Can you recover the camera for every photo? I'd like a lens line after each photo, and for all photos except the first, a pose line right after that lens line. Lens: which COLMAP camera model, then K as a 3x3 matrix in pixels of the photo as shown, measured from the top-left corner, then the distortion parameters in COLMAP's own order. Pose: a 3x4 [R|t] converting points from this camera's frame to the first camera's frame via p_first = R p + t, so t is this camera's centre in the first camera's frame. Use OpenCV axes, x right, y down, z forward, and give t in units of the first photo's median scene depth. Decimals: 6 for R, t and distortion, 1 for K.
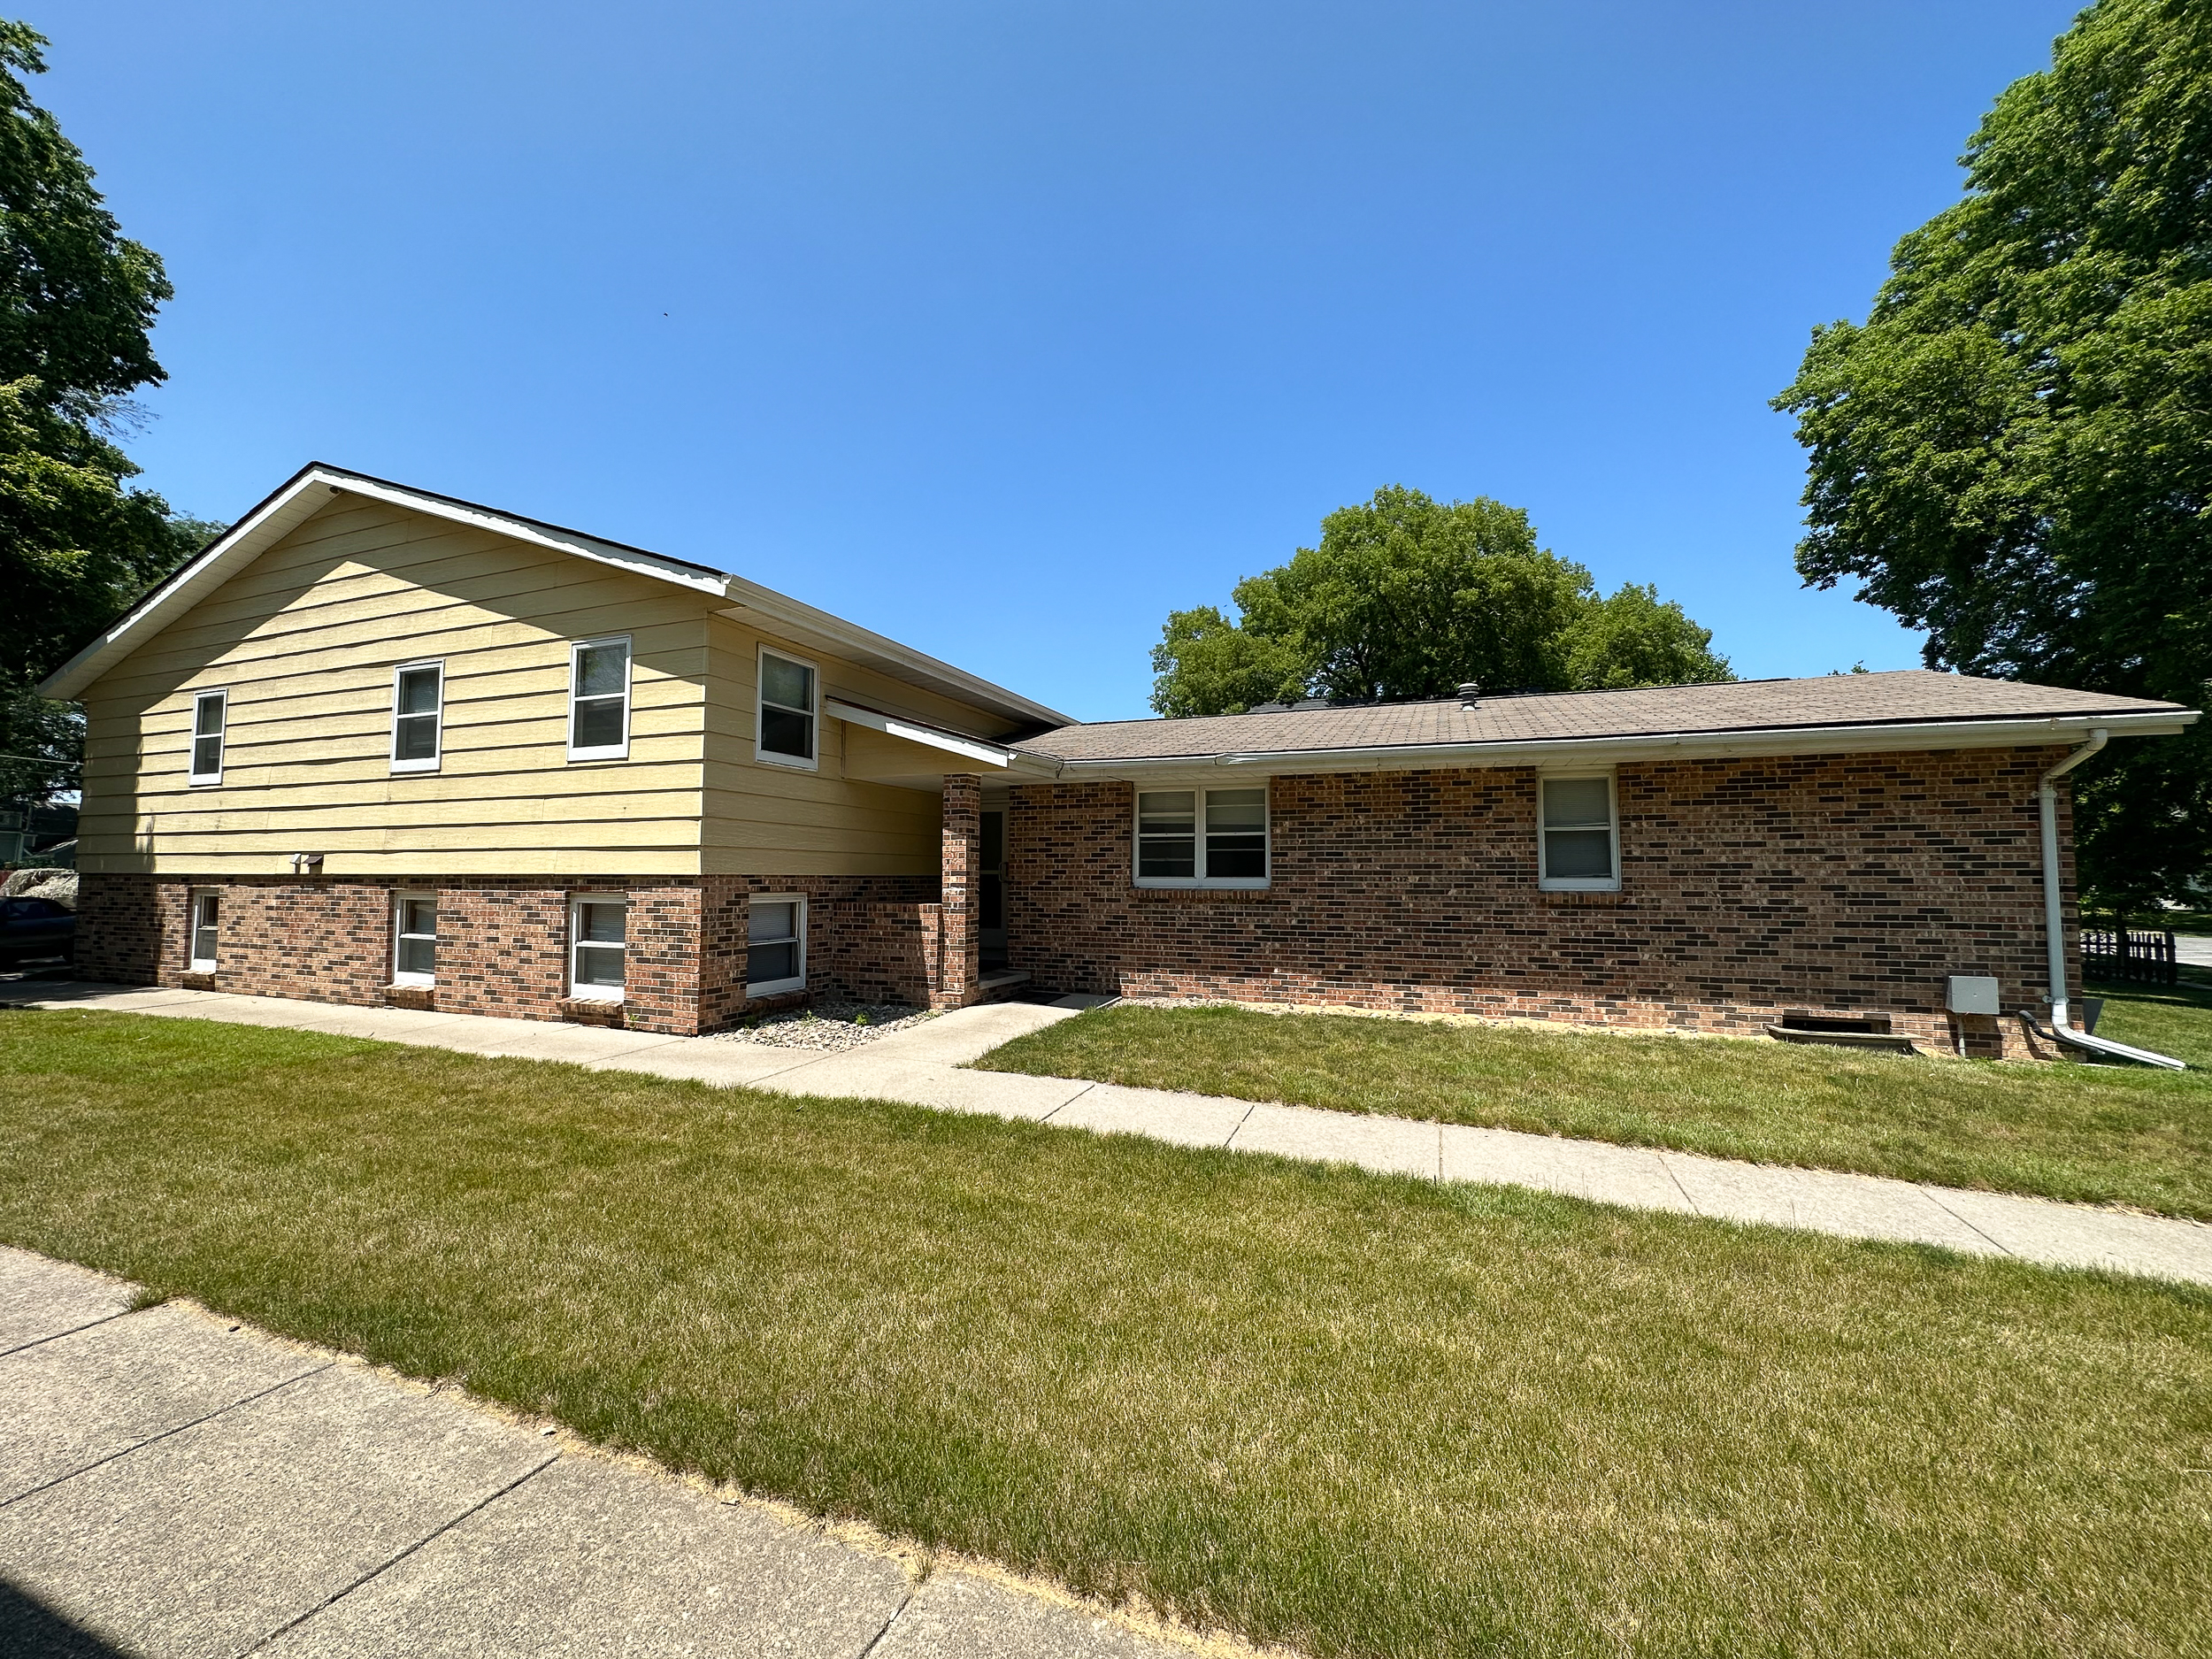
lens RADIAL K [[882.7, 0, 1106.0], [0, 882.7, 829.5], [0, 0, 1]] dist [-0.011340, 0.000011]
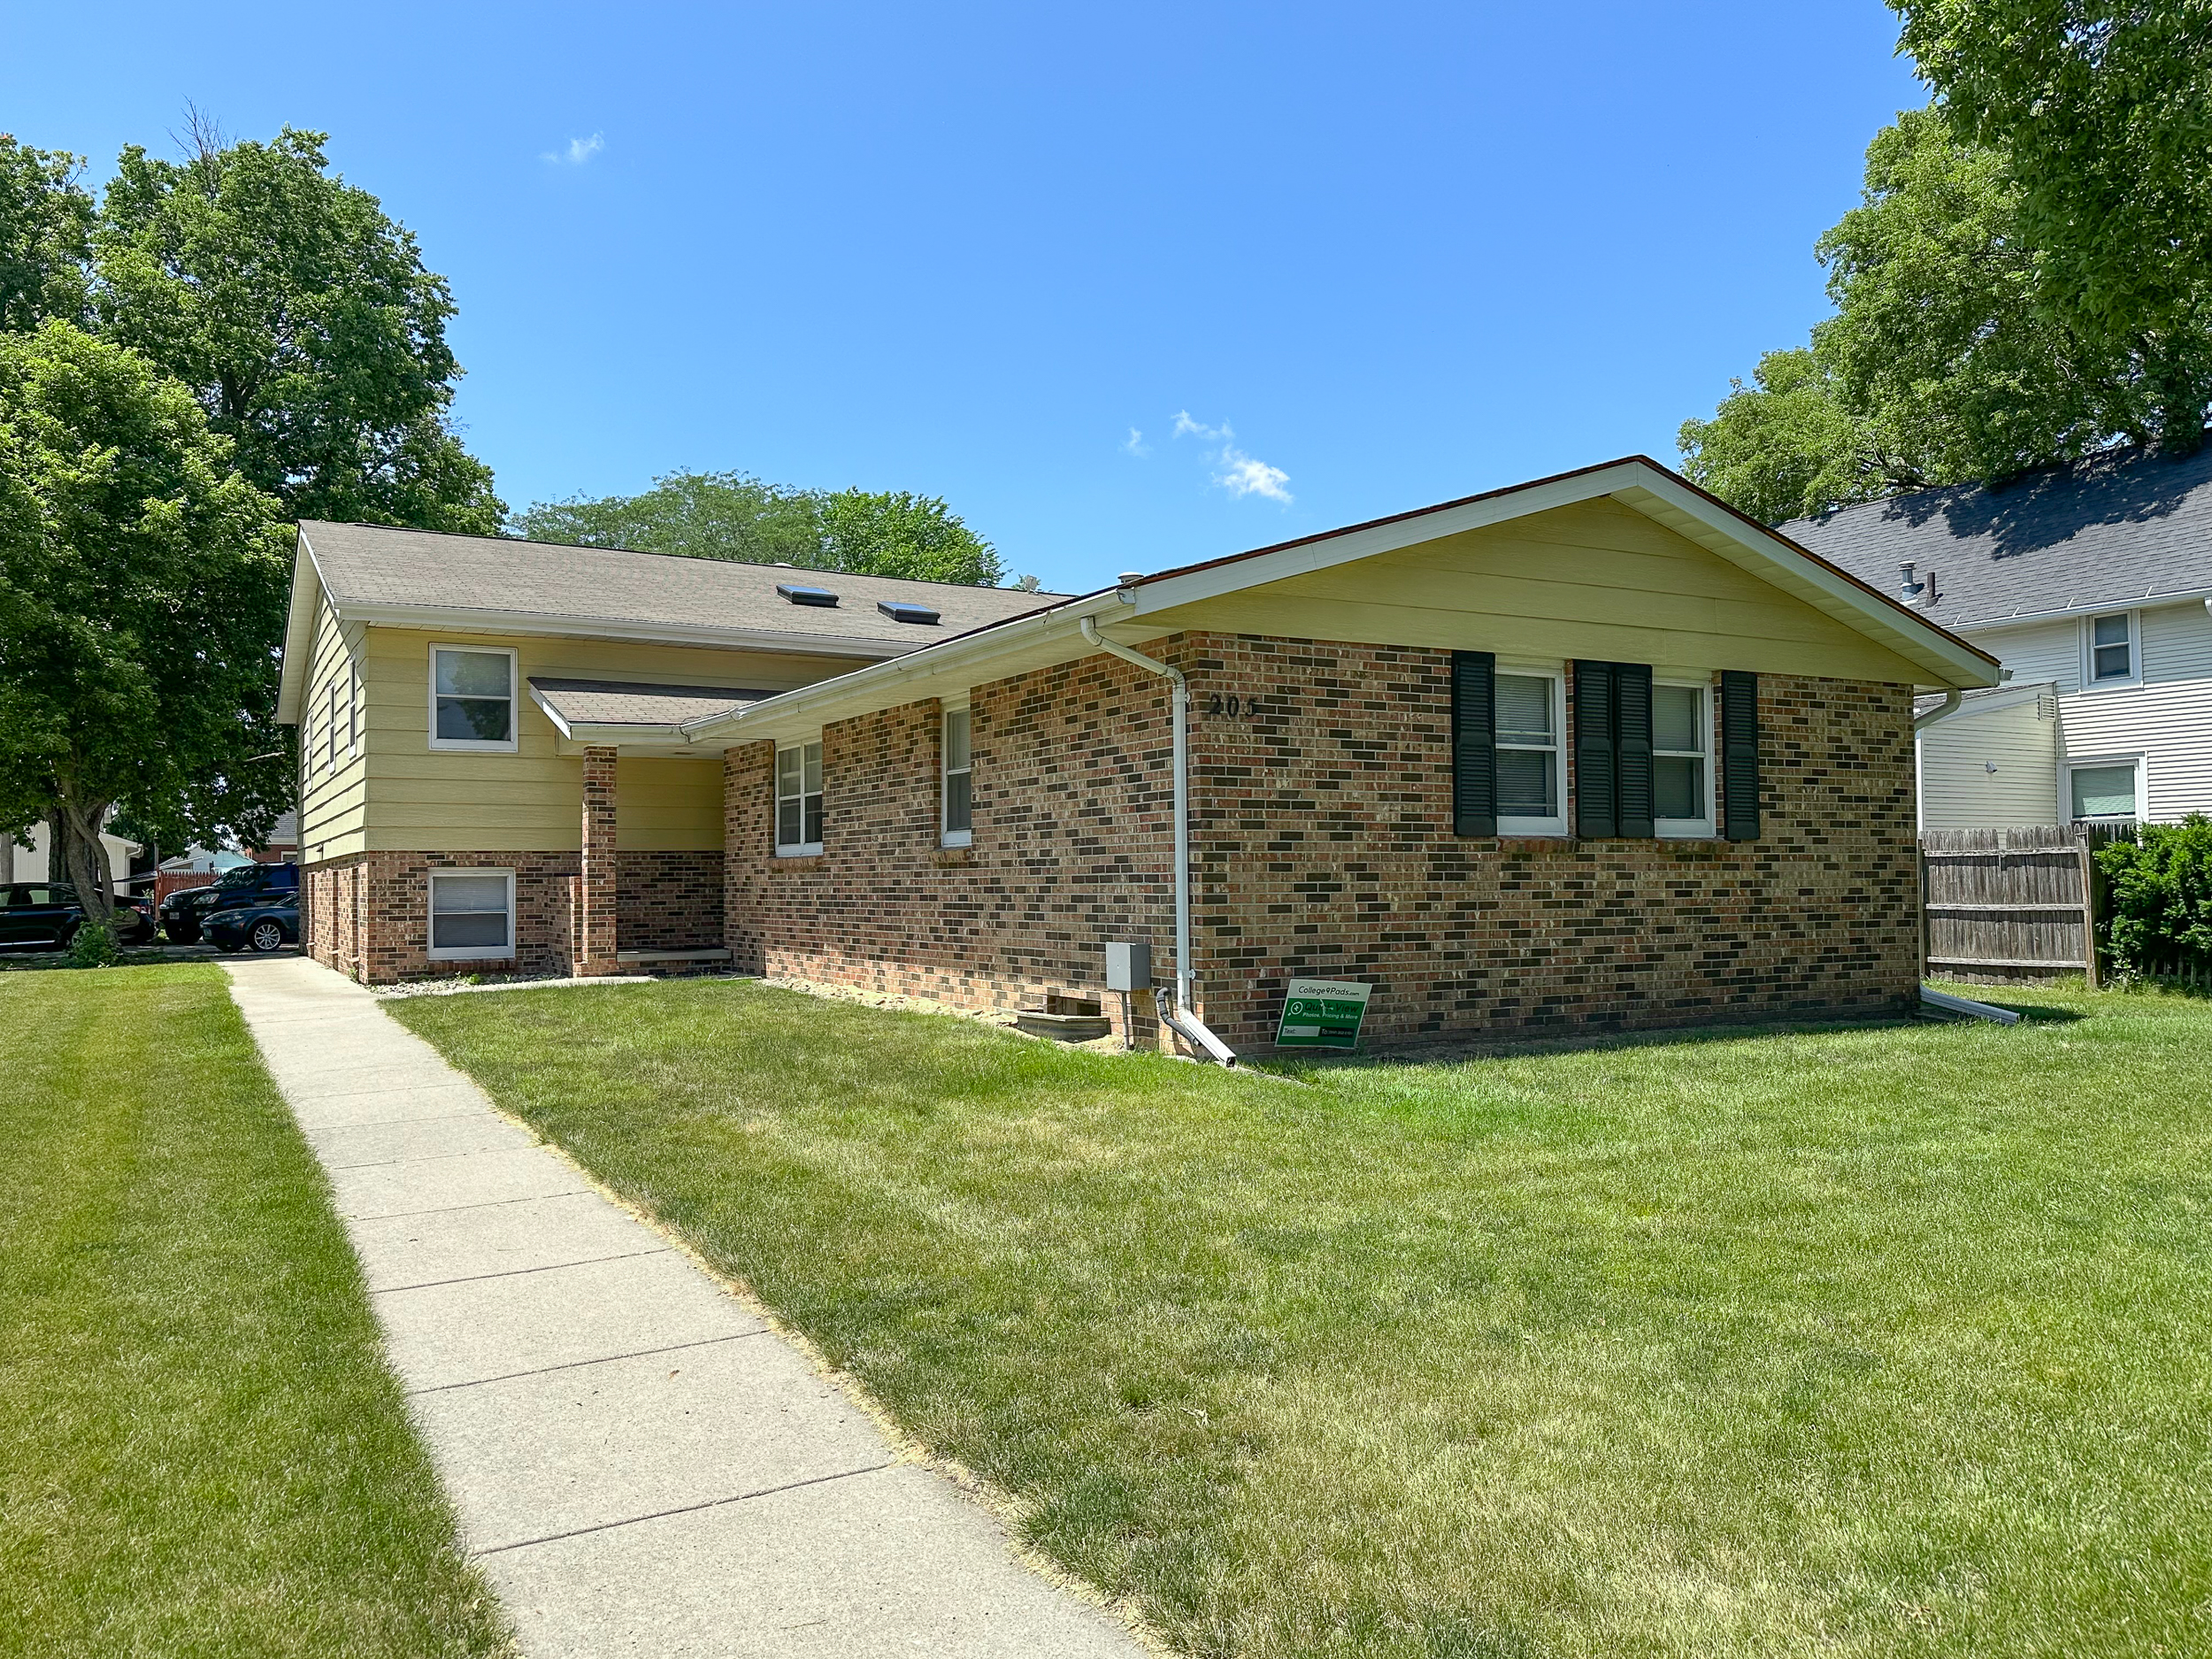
lens RADIAL K [[1604.8, 0, 1106.0], [0, 1604.8, 829.5], [0, 0, 1]] dist [-0.001813, -0.004786]
pose [[0.793668, -0.031951, -0.607512, 1.698604], [0.047674, 0.998815, 0.009752, 0.050119], [0.606481, -0.036702, 0.794251, -0.118634]]
